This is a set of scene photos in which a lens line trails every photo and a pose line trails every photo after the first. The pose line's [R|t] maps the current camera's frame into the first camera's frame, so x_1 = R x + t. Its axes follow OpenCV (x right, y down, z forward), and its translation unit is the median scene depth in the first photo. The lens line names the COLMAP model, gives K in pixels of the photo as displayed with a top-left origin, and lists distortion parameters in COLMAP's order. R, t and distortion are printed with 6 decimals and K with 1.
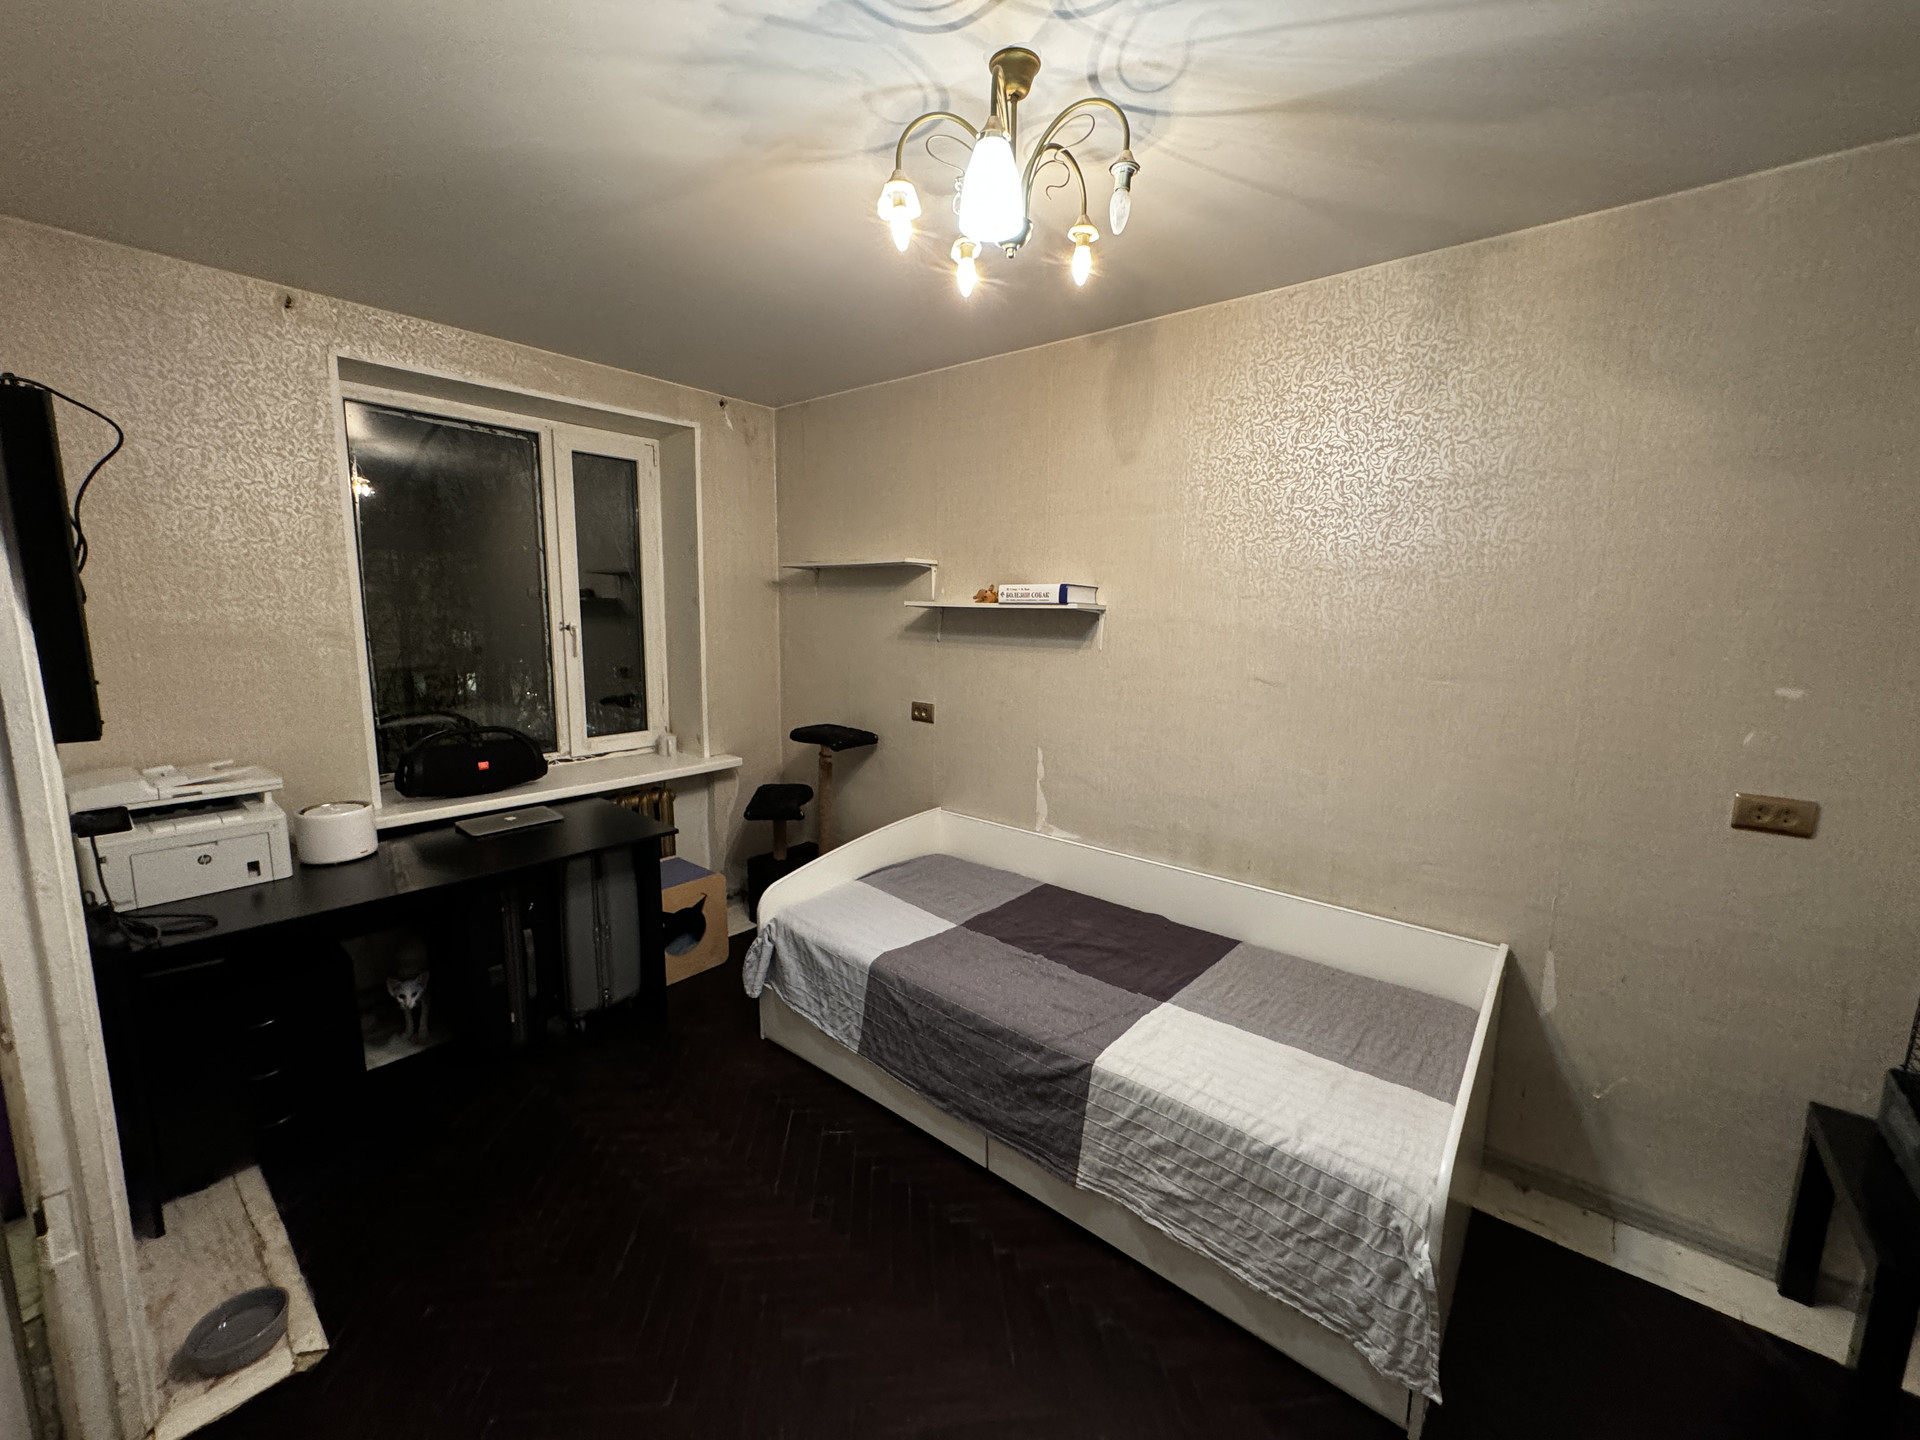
lens RADIAL K [[766.9, 0, 964.0], [0, 766.9, 714.5], [0, 0, 1]] dist [-0.001830, 0.000639]
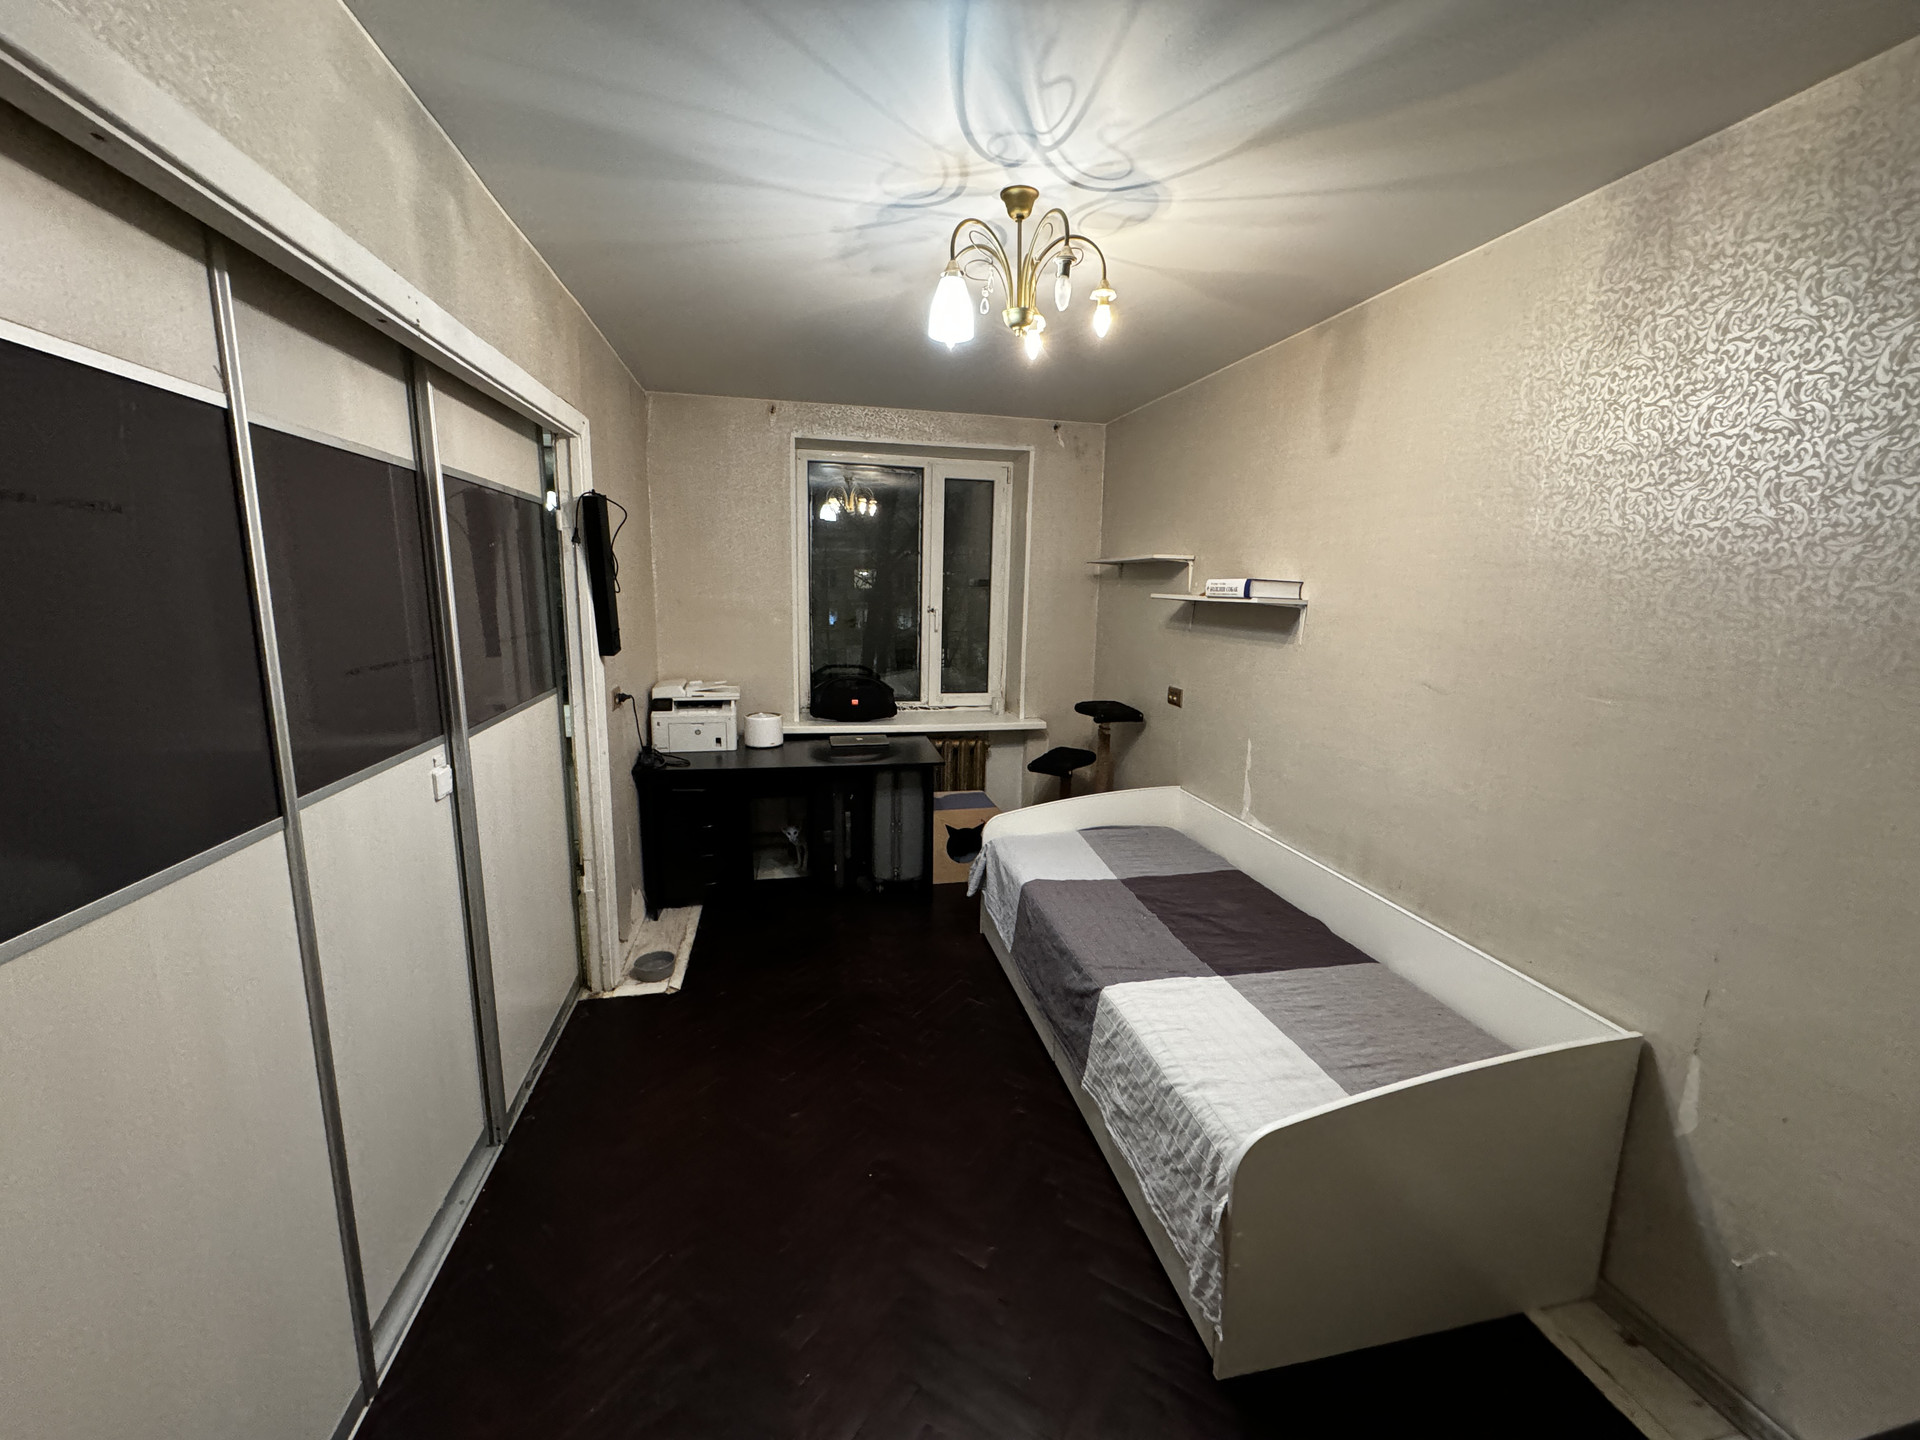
lens RADIAL K [[766.9, 0, 957.9], [0, 766.9, 714.8], [0, 0, 1]] dist [-0.001830, 0.000639]
pose [[0.788699, 0.106836, -0.605425, 0.507463], [-0.097700, 0.994051, 0.048139, 0.000558], [0.606967, 0.021183, 0.794445, -0.061552]]
